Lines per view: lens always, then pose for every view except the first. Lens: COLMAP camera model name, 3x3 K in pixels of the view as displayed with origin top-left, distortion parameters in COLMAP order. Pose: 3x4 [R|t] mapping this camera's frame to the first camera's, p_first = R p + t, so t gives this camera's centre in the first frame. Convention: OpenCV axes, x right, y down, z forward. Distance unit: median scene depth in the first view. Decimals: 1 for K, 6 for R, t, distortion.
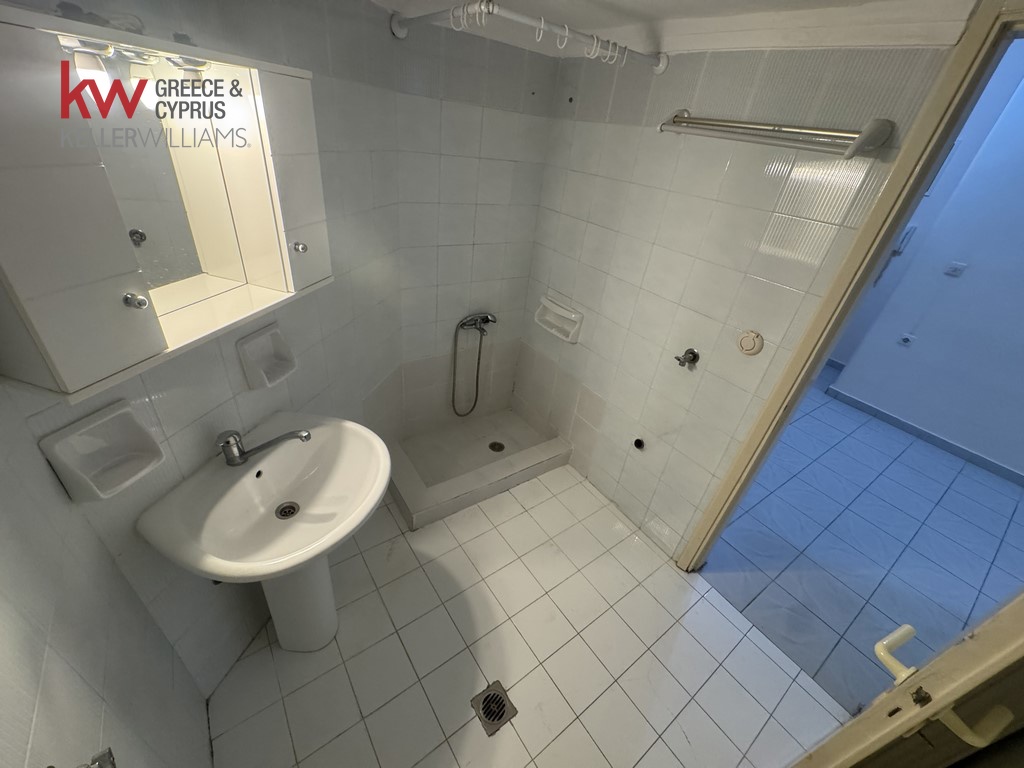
lens RADIAL K [[408.2, 0, 510.9], [0, 408.2, 382.5], [0, 0, 1]] dist [-0.002124, 0.000469]
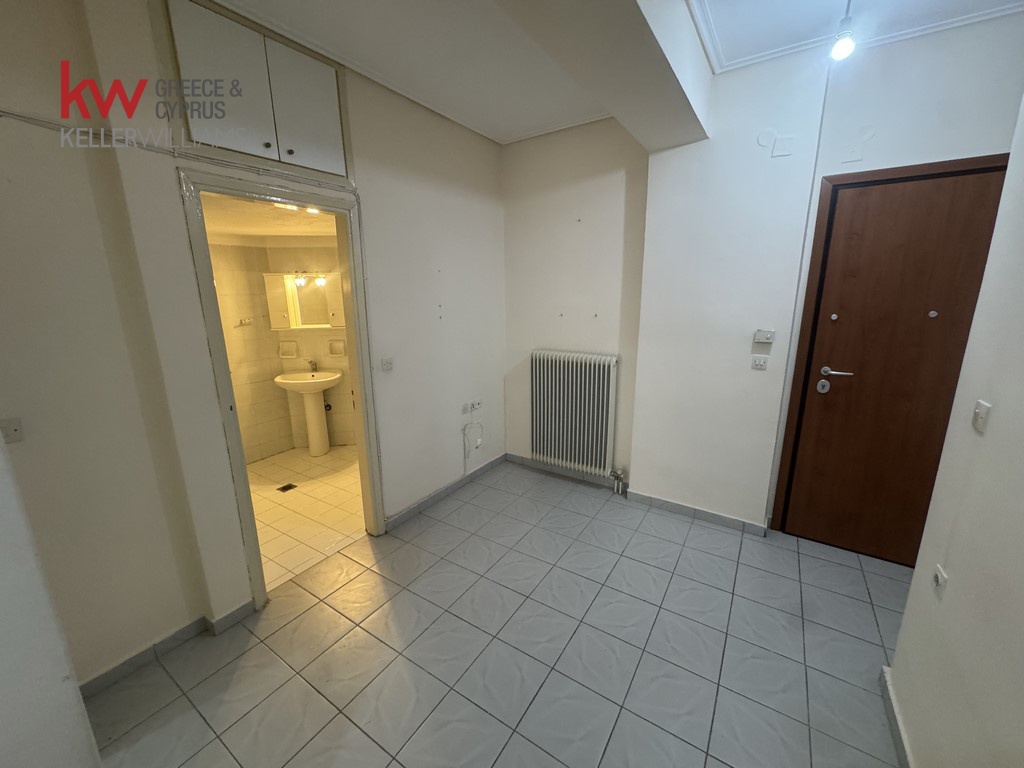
lens RADIAL K [[408.2, 0, 510.9], [0, 408.2, 382.5], [0, 0, 1]] dist [-0.002124, 0.000469]
pose [[0.377780, 0.089849, -0.921525, 1.380273], [-0.442000, 0.892053, -0.094224, -0.061372], [0.813583, 0.442910, 0.376713, 0.469507]]
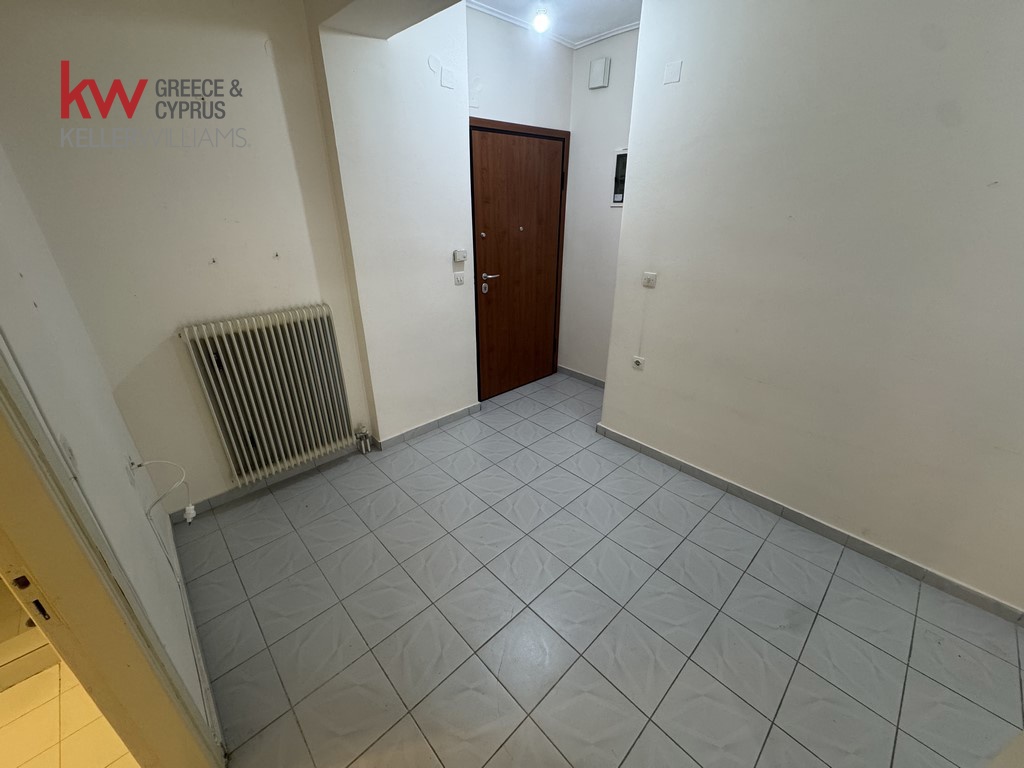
lens RADIAL K [[408.2, 0, 510.9], [0, 408.2, 382.5], [0, 0, 1]] dist [-0.002124, 0.000469]
pose [[0.981873, -0.166107, 0.091294, 0.726316], [0.175780, 0.978180, -0.110751, -0.016031], [-0.070906, 0.124791, 0.989646, 0.187746]]
